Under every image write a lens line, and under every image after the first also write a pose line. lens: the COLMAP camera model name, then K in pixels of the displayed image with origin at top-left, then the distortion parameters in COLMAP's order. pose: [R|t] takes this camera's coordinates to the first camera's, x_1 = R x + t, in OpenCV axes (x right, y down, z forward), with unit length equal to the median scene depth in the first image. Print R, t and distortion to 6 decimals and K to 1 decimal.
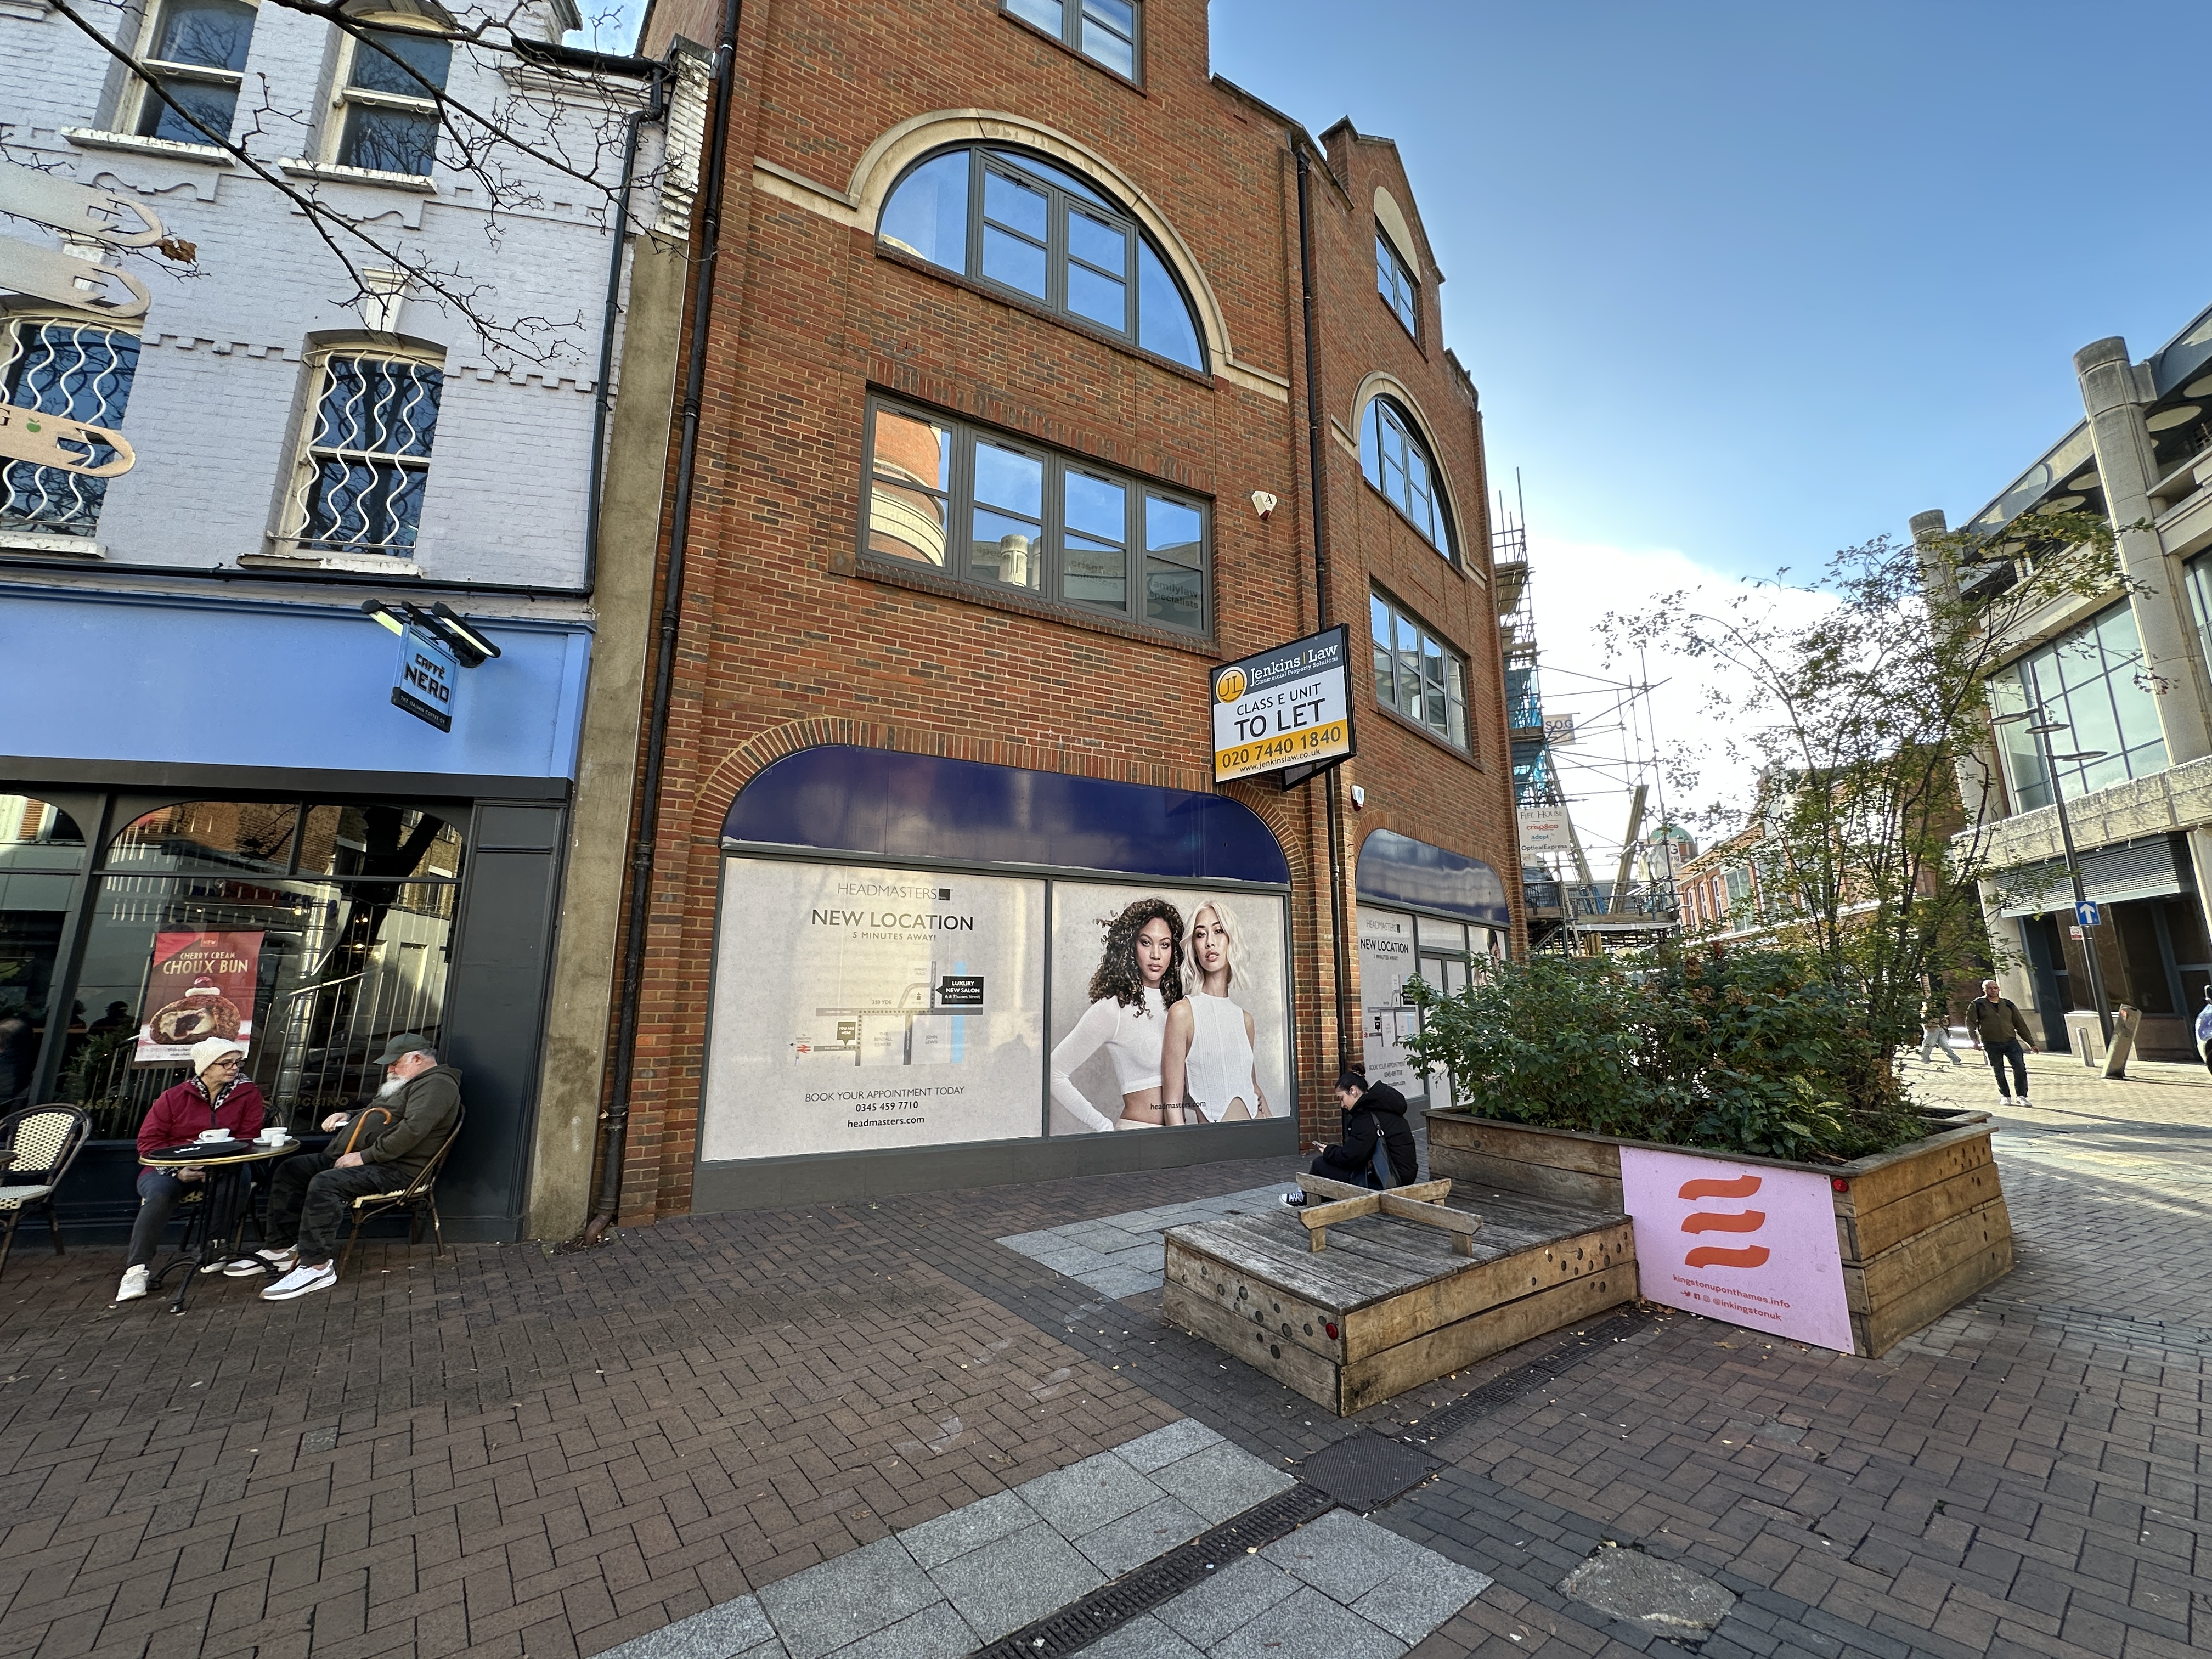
lens RADIAL K [[879.9, 0, 1094.4], [0, 879.9, 820.8], [0, 0, 1]] dist [-0.002101, 0.000293]
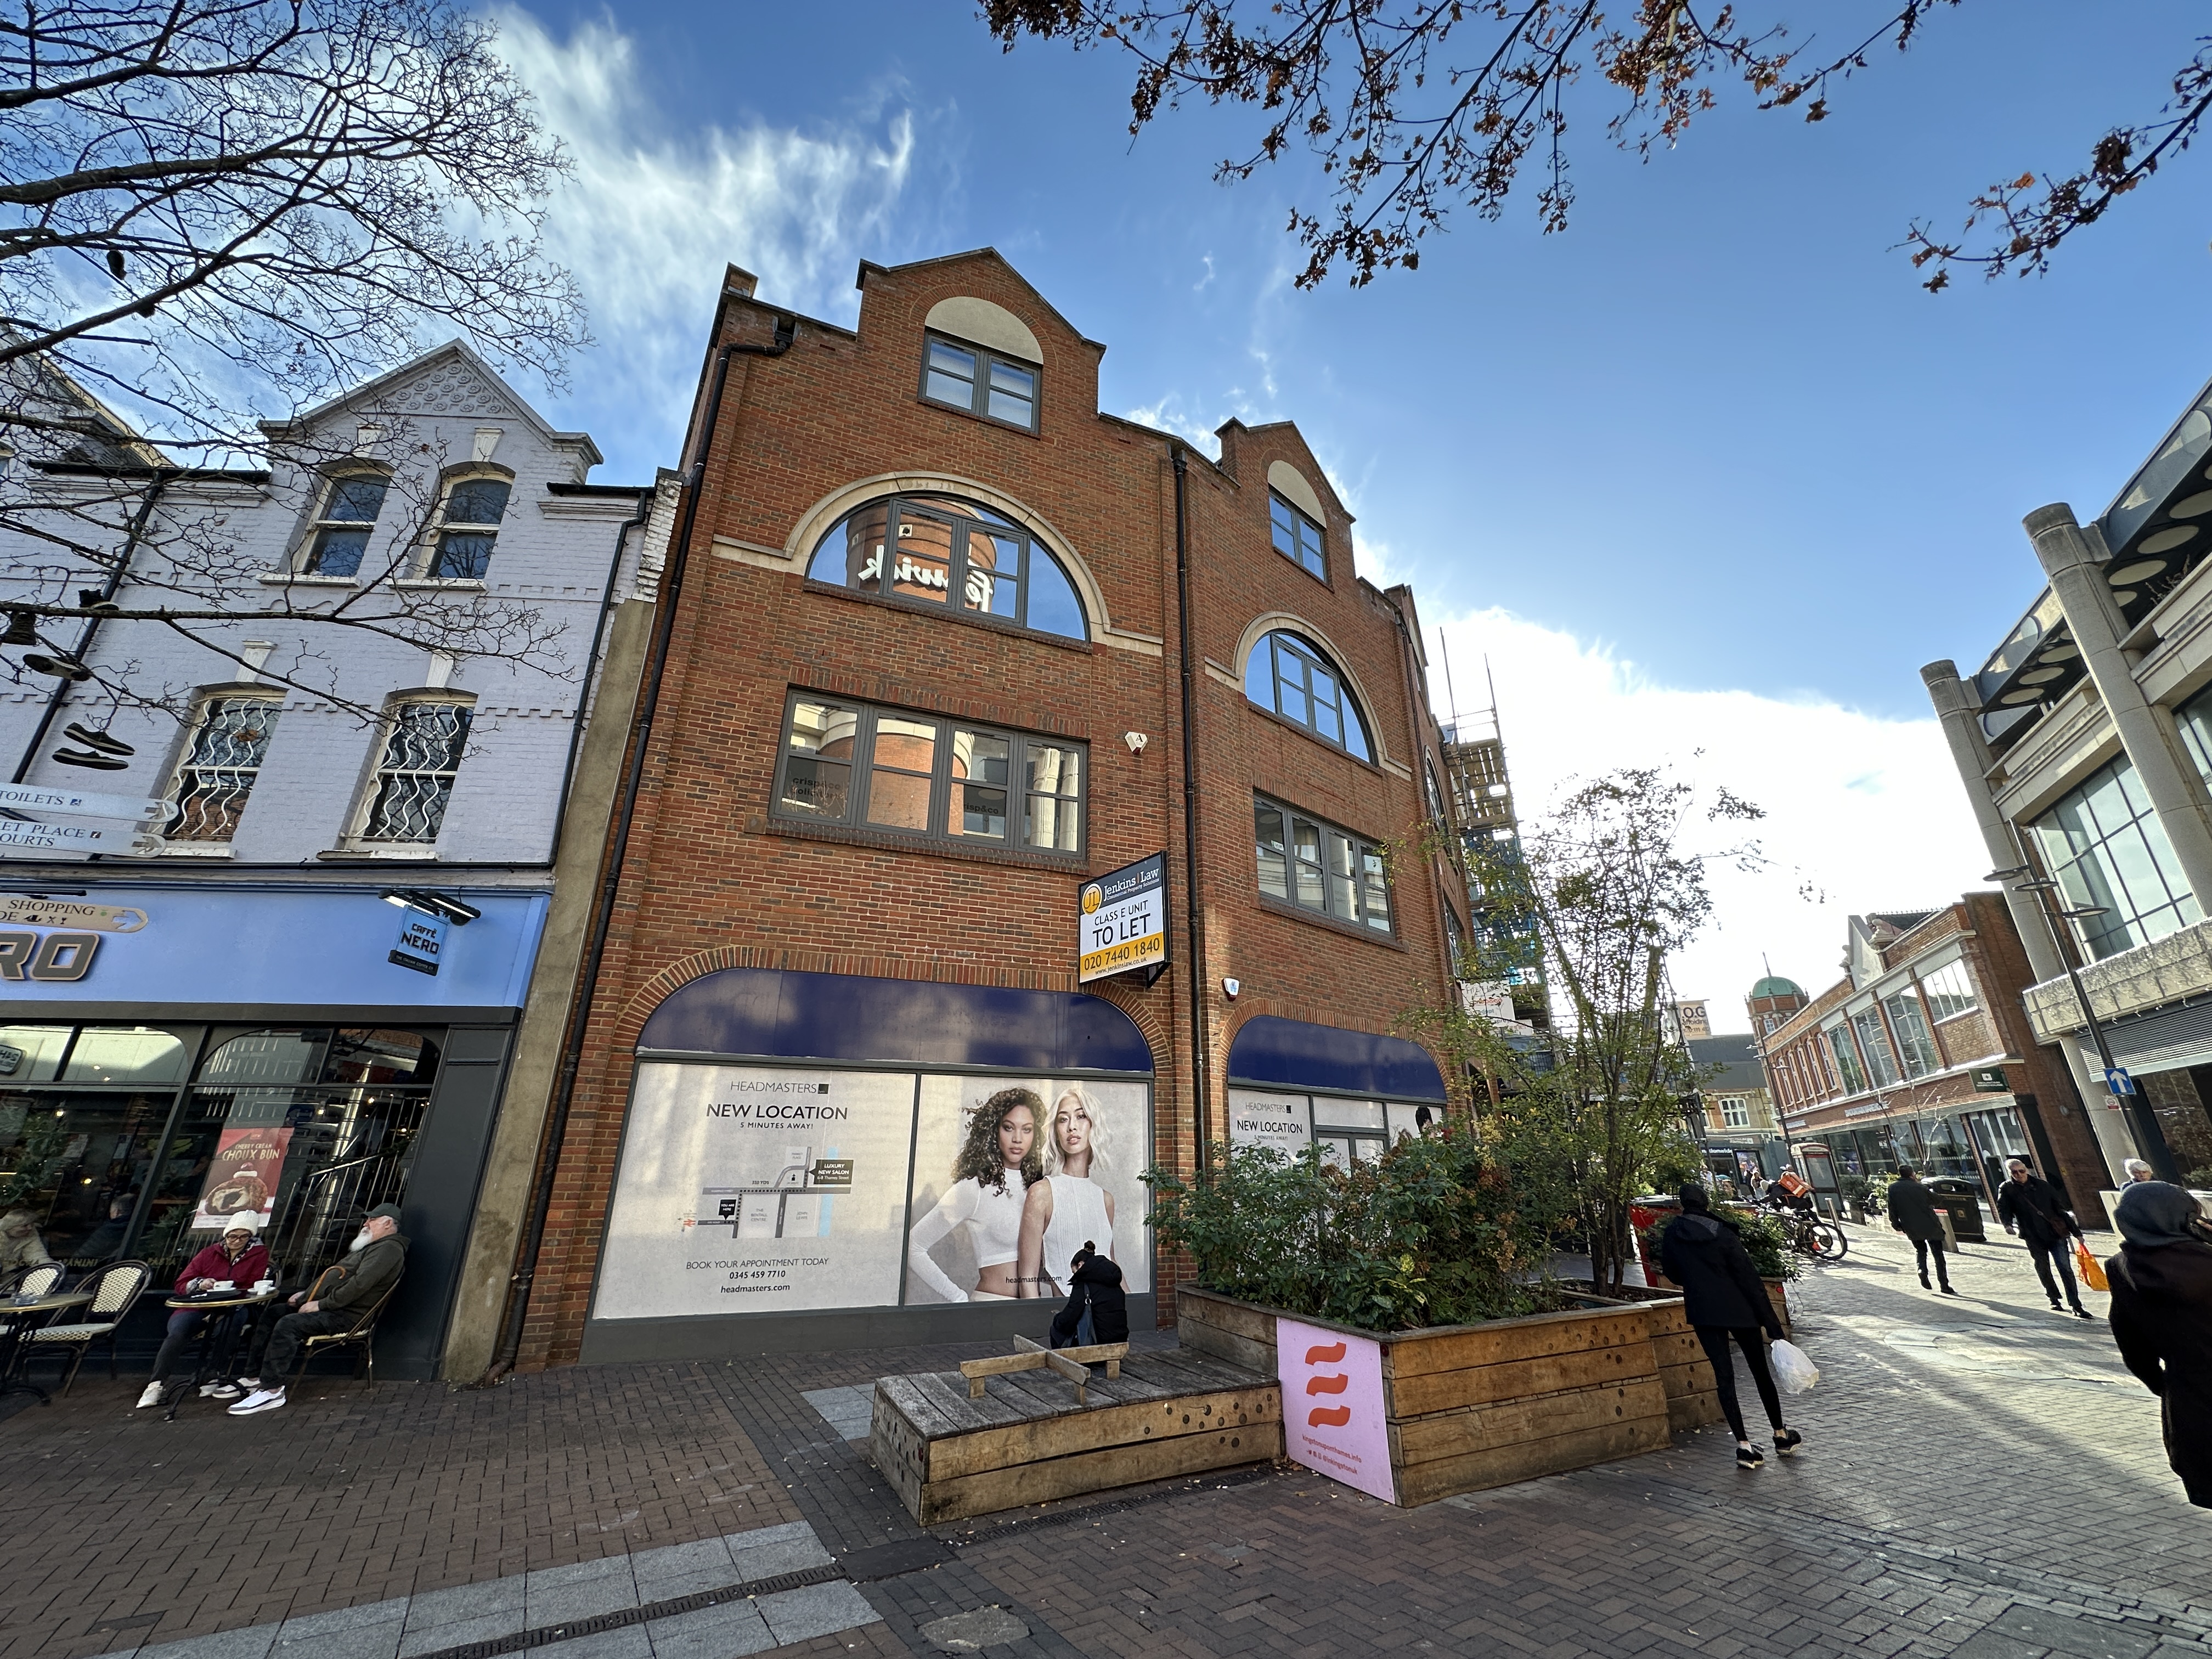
lens RADIAL K [[879.9, 0, 1099.3], [0, 879.9, 819.8], [0, 0, 1]] dist [-0.002101, 0.000293]
pose [[0.993361, -0.040516, -0.107668, 0.372556], [0.020825, 0.983797, -0.178070, -0.060571], [0.113138, 0.174646, 0.978110, -0.221617]]
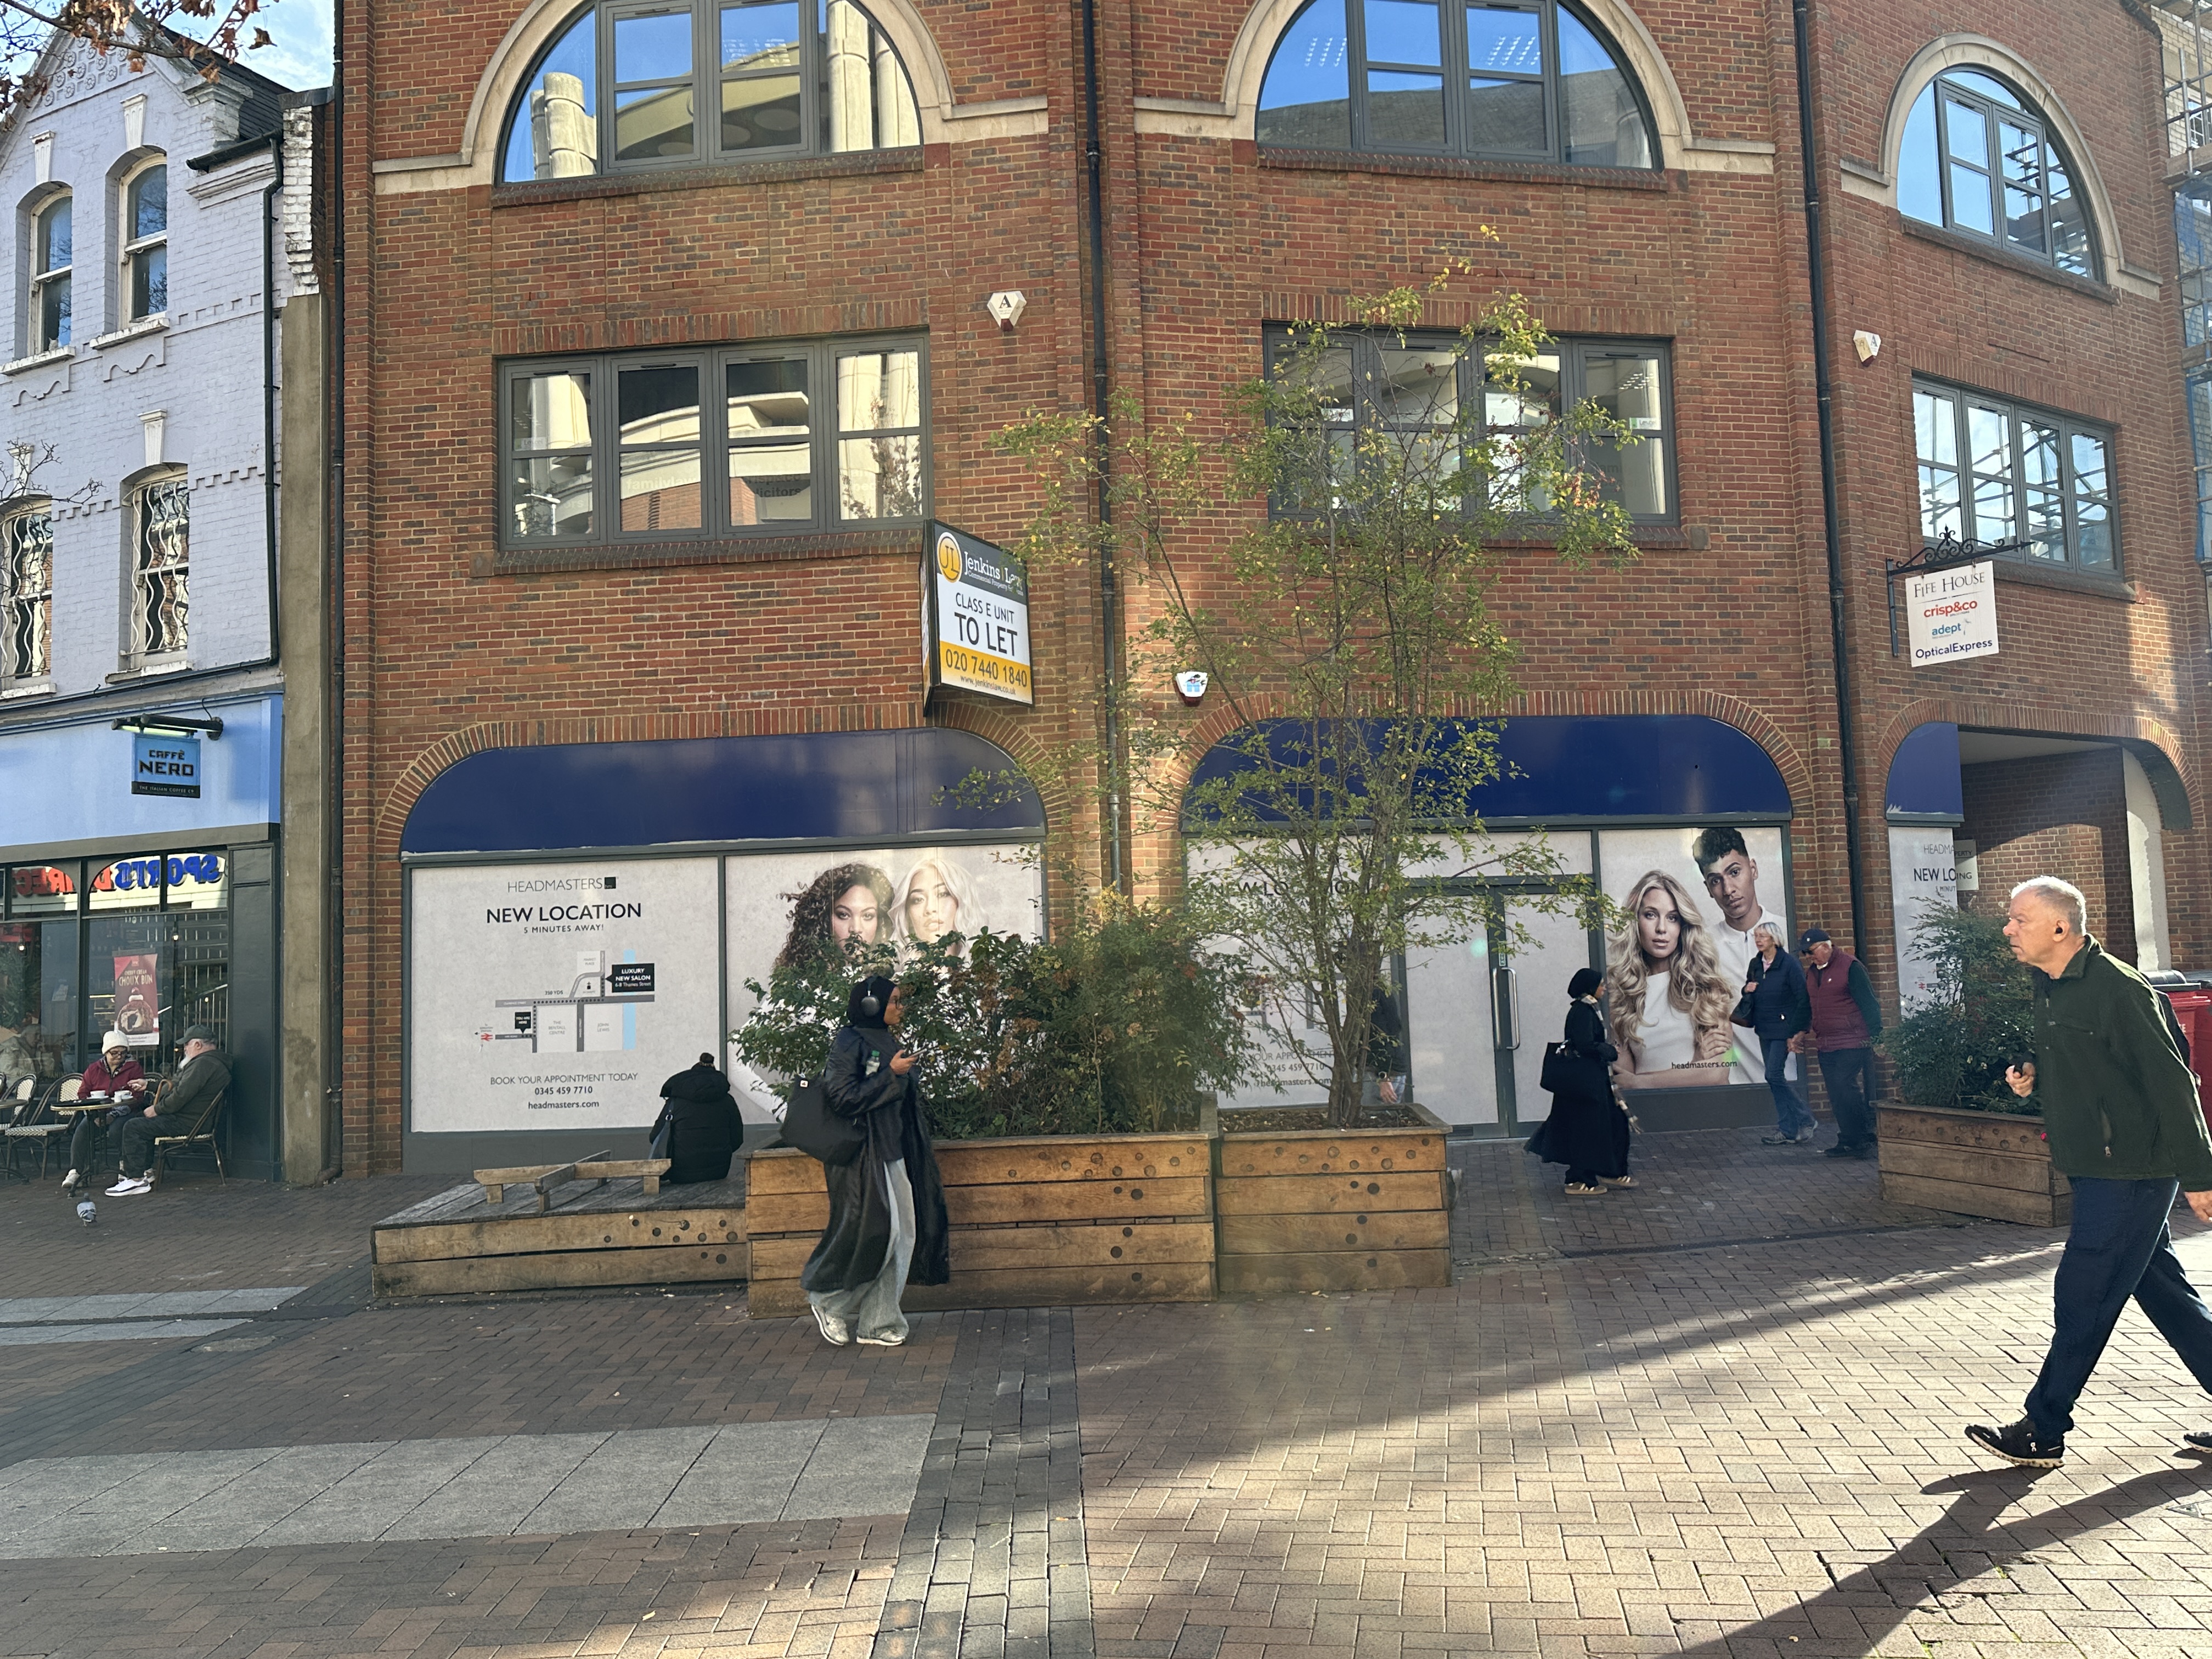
lens RADIAL K [[1711.6, 0, 1160.6], [0, 1711.6, 801.6], [0, 0, 1]] dist [0.039460, -0.078419]
pose [[0.817726, -0.076299, -0.570528, 1.509763], [0.149055, 0.985435, 0.081851, -0.074855], [0.555973, -0.151972, 0.817189, -0.223071]]
